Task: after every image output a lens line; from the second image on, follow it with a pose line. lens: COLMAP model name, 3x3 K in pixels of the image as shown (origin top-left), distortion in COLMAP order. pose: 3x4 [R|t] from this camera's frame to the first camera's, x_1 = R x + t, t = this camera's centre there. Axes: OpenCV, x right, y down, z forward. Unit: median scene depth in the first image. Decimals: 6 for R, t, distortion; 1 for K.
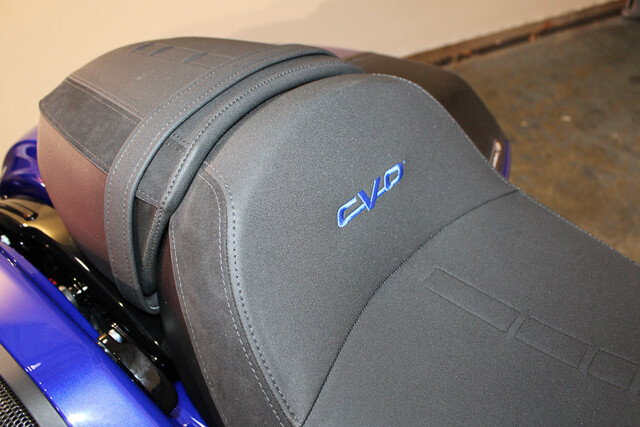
lens RADIAL K [[529.6, 0, 318.4], [0, 529.6, 216.1], [0, 0, 1]] dist [-0.095862, 0.050956]
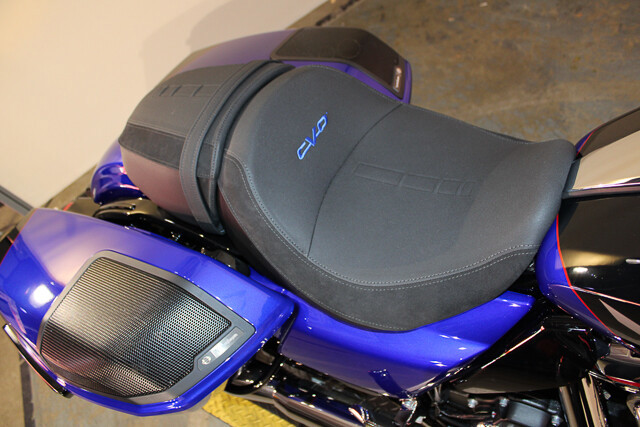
lens RADIAL K [[529.6, 0, 318.2], [0, 529.6, 211.6], [0, 0, 1]] dist [-0.095862, 0.050956]
pose [[0.952502, -0.299317, -0.056112, 0.088912], [0.304180, 0.943958, 0.128134, -0.016151], [0.014615, -0.139116, 0.990168, -0.552346]]
